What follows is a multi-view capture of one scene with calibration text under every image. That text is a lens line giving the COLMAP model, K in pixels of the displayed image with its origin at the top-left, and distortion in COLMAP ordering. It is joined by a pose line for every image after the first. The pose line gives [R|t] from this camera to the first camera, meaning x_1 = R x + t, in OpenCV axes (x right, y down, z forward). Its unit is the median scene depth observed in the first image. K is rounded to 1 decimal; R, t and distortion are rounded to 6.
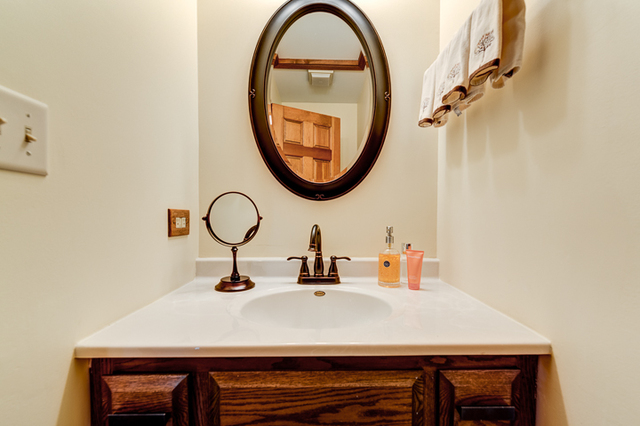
lens RADIAL K [[282.7, 0, 328.0], [0, 282.7, 214.3], [0, 0, 1]] dist [0.000141, 0.000118]
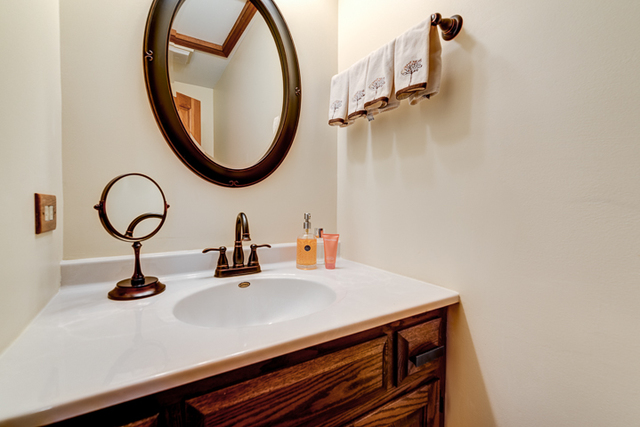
lens RADIAL K [[265.5, 0, 319.6], [0, 265.5, 203.3], [0, 0, 1]] dist [-0.000581, -0.000148]
pose [[0.878394, 0.000114, 0.477937, -0.263849], [-0.003337, 0.999977, 0.005894, -0.001071], [-0.477926, -0.006771, 0.878374, 0.101065]]
